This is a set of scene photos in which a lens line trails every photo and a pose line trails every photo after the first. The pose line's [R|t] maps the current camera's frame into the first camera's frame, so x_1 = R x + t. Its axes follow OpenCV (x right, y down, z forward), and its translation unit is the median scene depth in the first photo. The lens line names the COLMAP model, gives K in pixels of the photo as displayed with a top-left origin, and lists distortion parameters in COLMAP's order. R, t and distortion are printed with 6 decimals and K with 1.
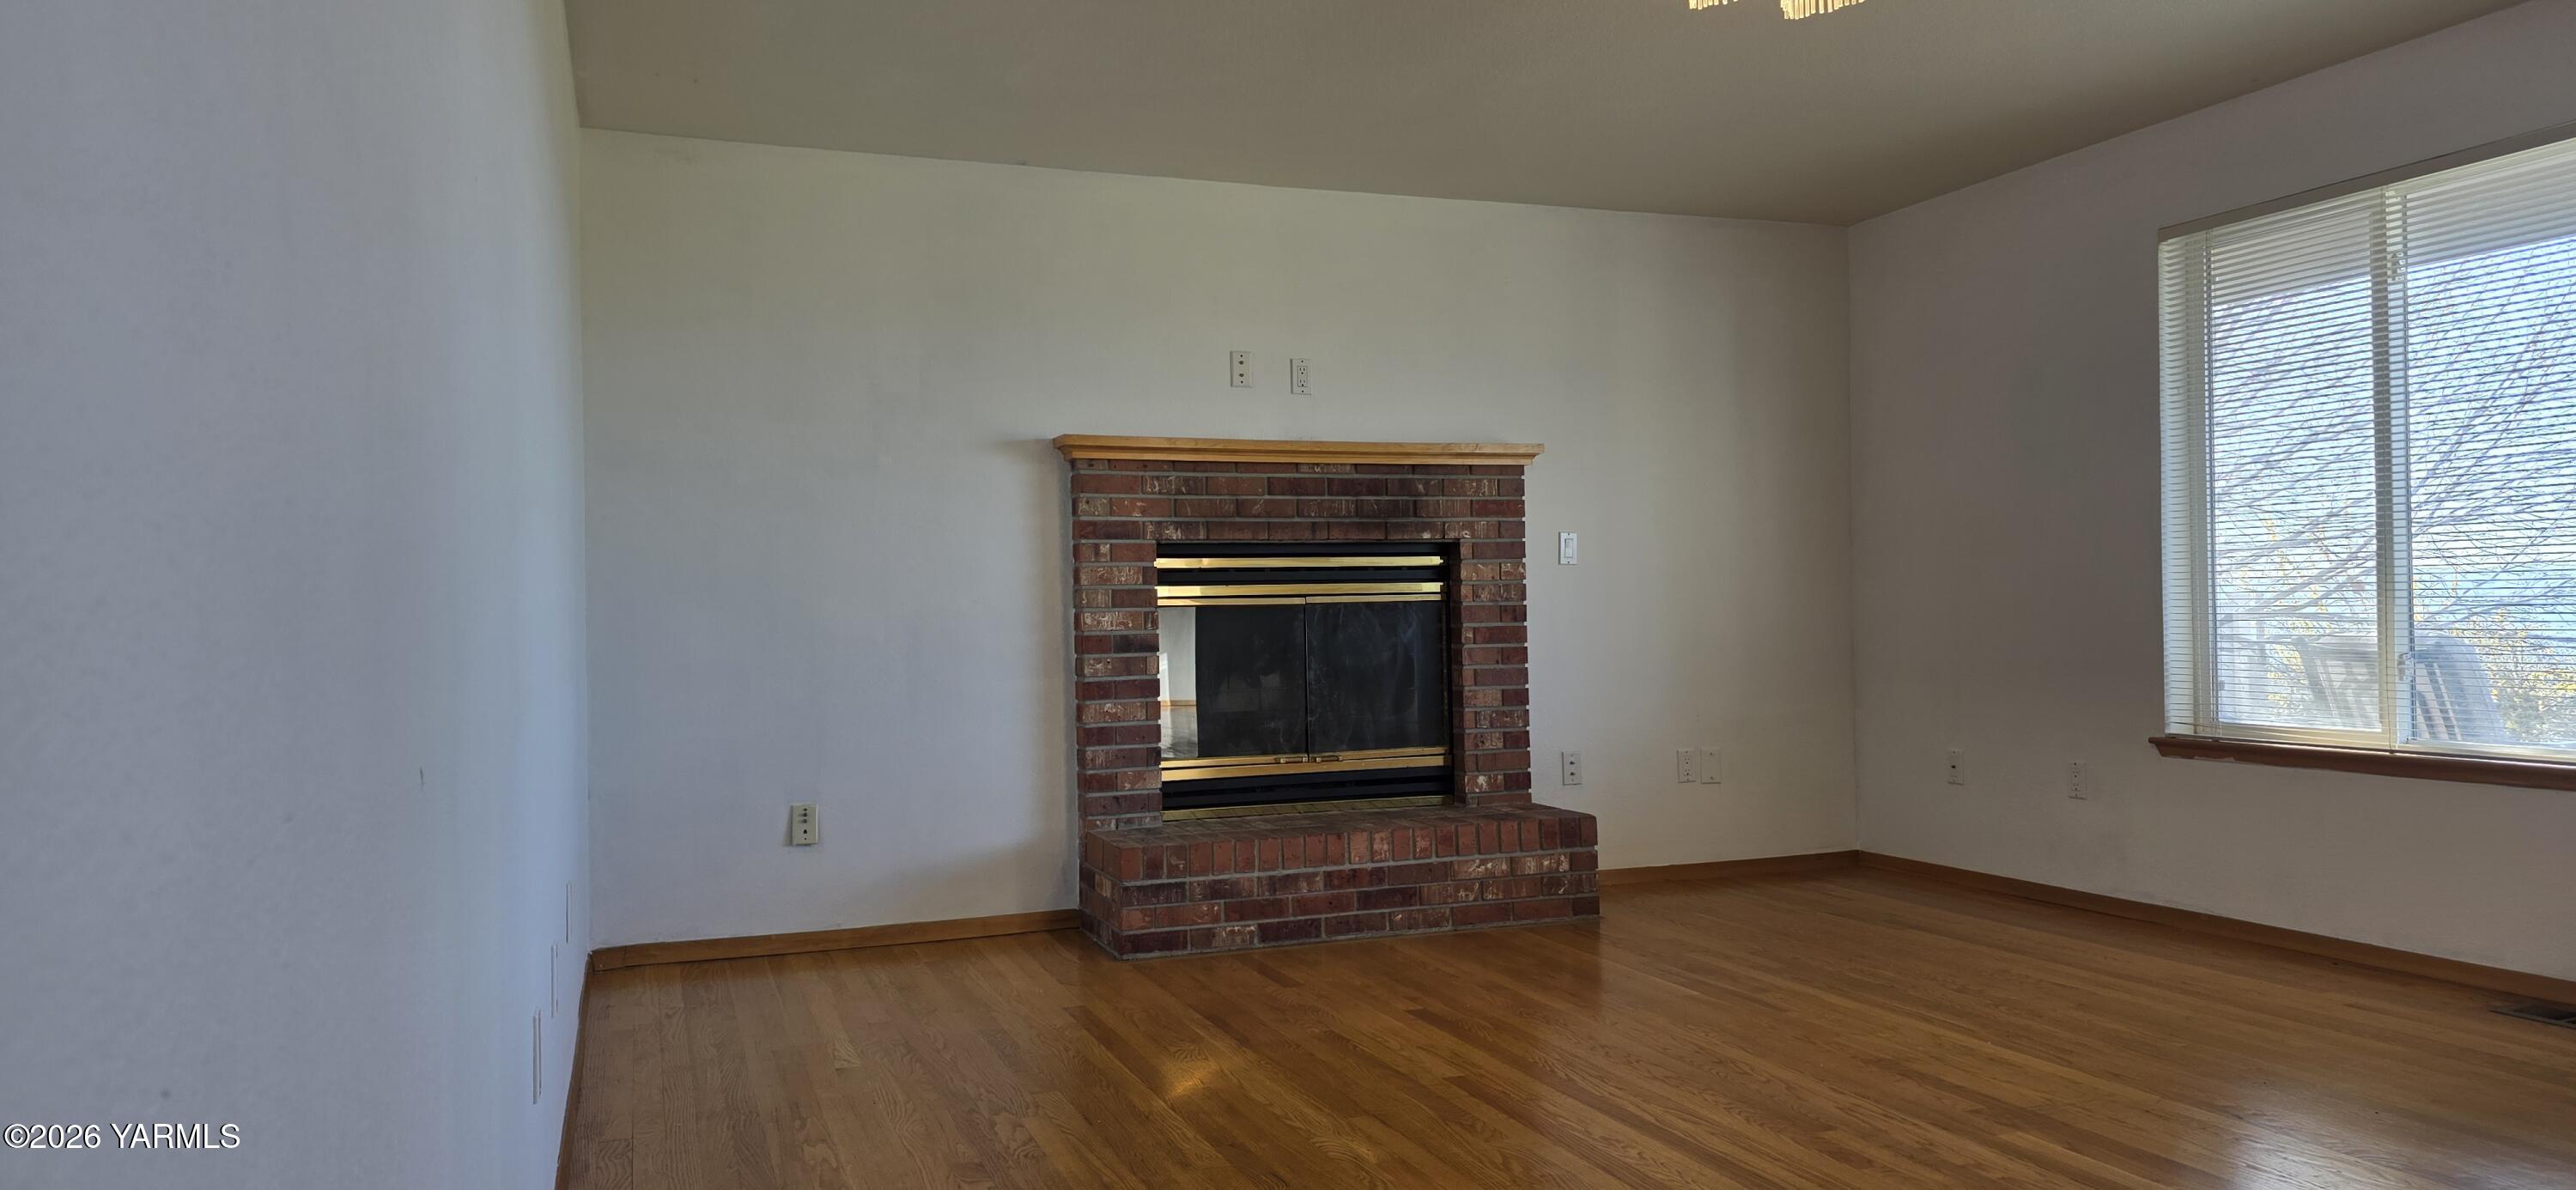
lens RADIAL K [[1717.2, 0, 1298.1], [0, 1717.2, 608.0], [0, 0, 1]] dist [0.106301, -0.124901]
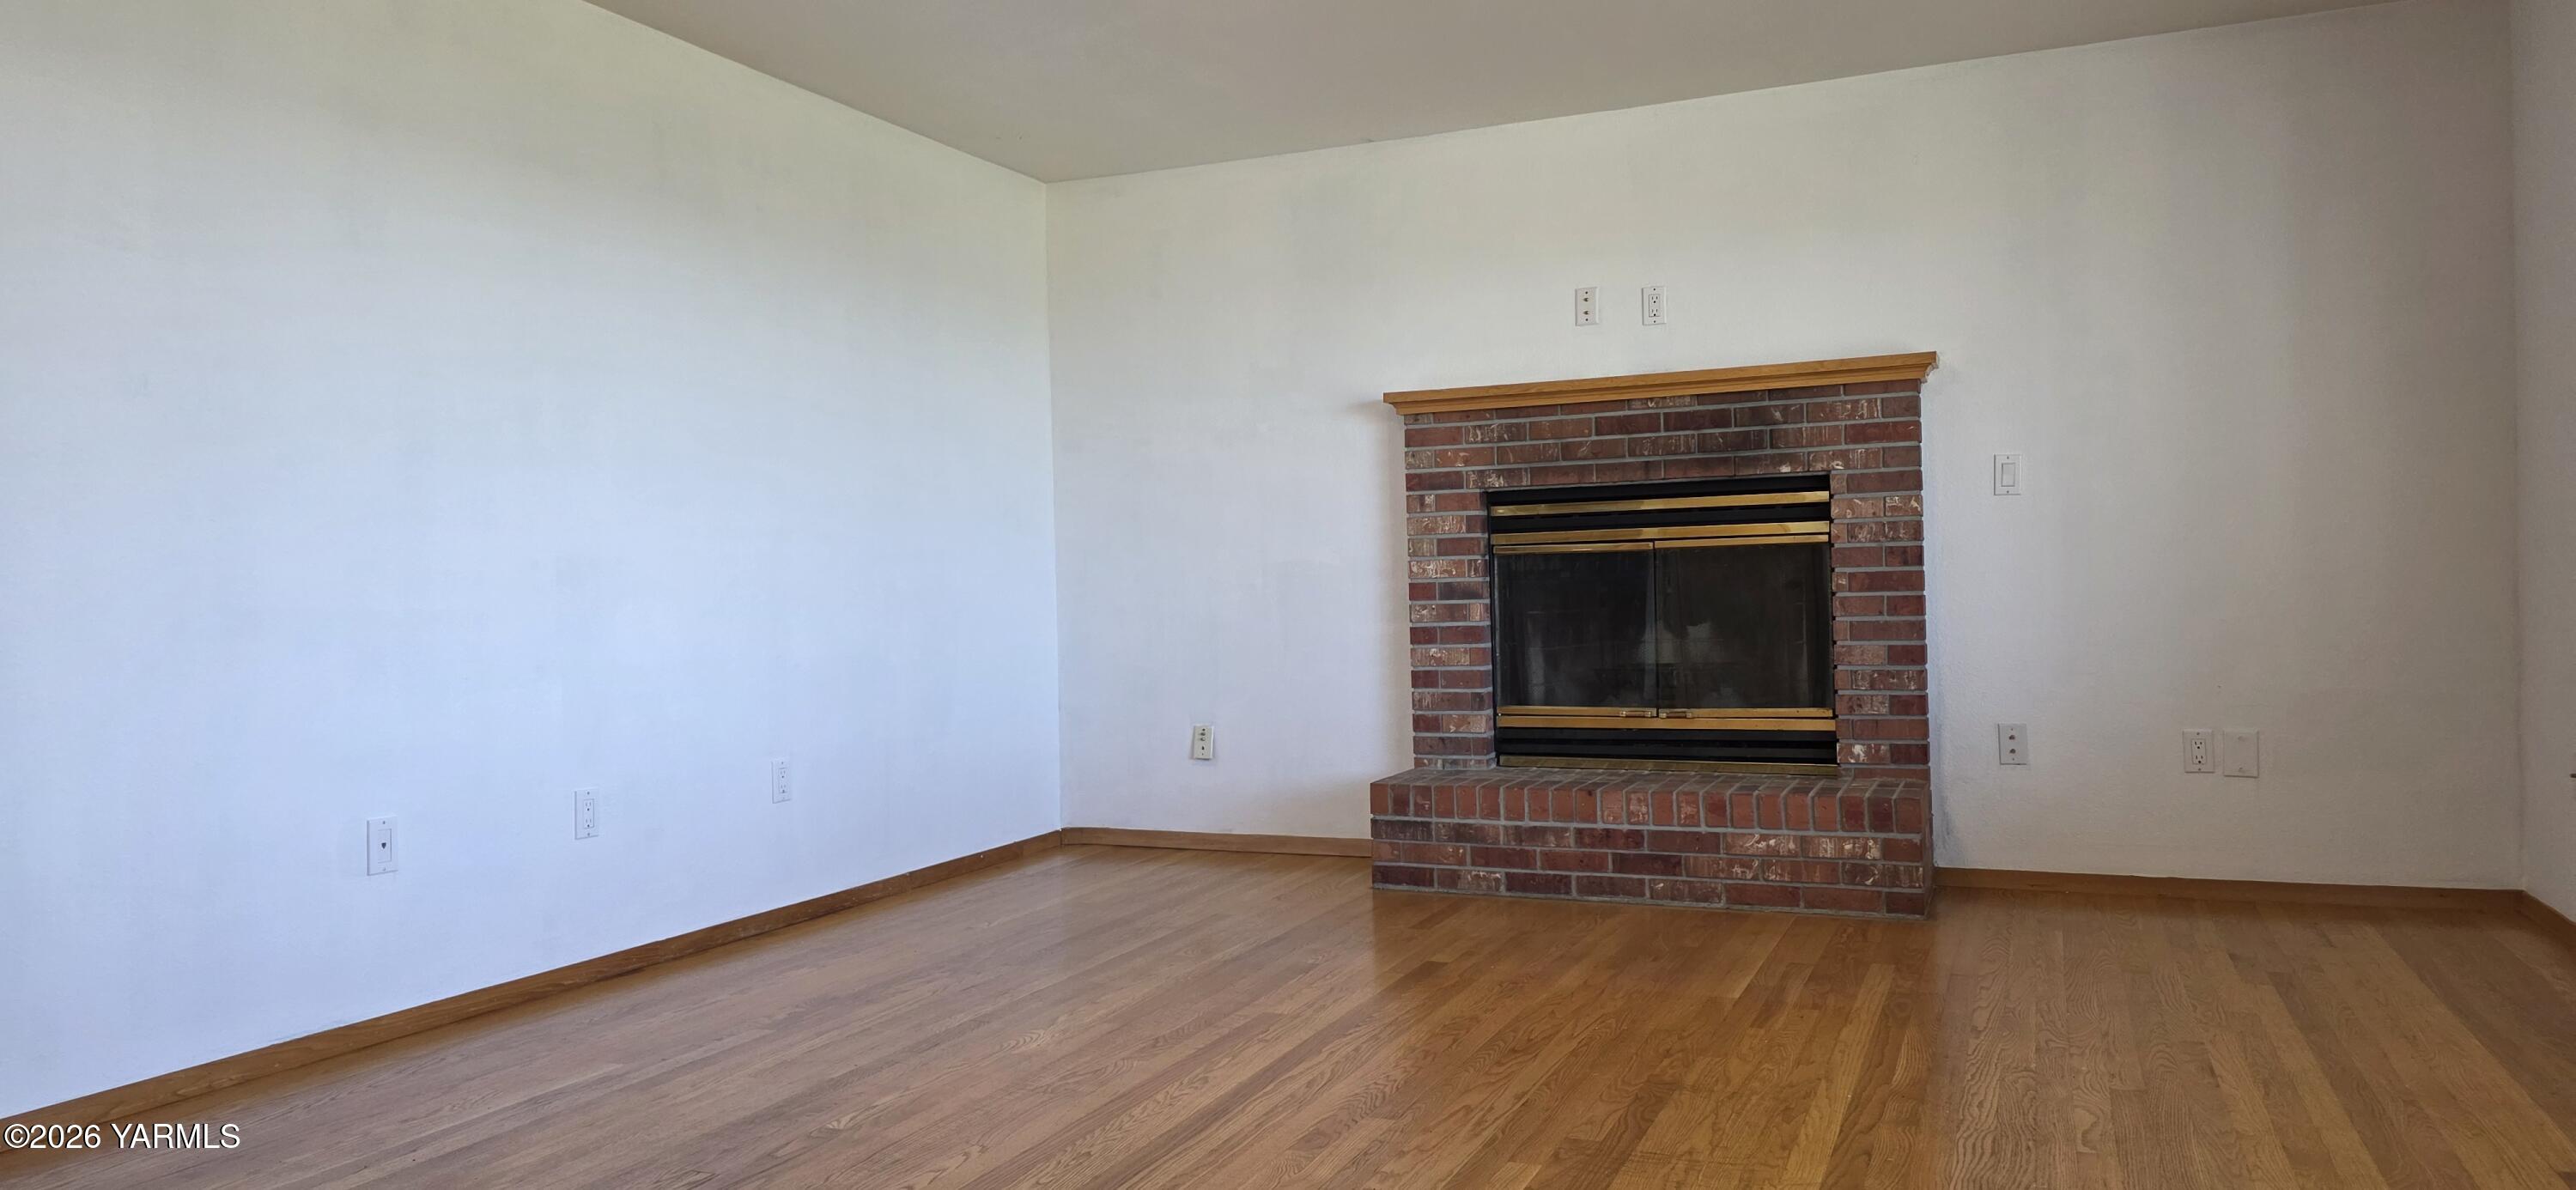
lens RADIAL K [[1717.2, 0, 1298.1], [0, 1717.2, 608.0], [0, 0, 1]] dist [0.106301, -0.124901]
pose [[0.716751, 0.007923, -0.697284, 0.550024], [0.011420, 0.999668, 0.023098, 0.006273], [0.697236, -0.024518, 0.716422, 0.196404]]
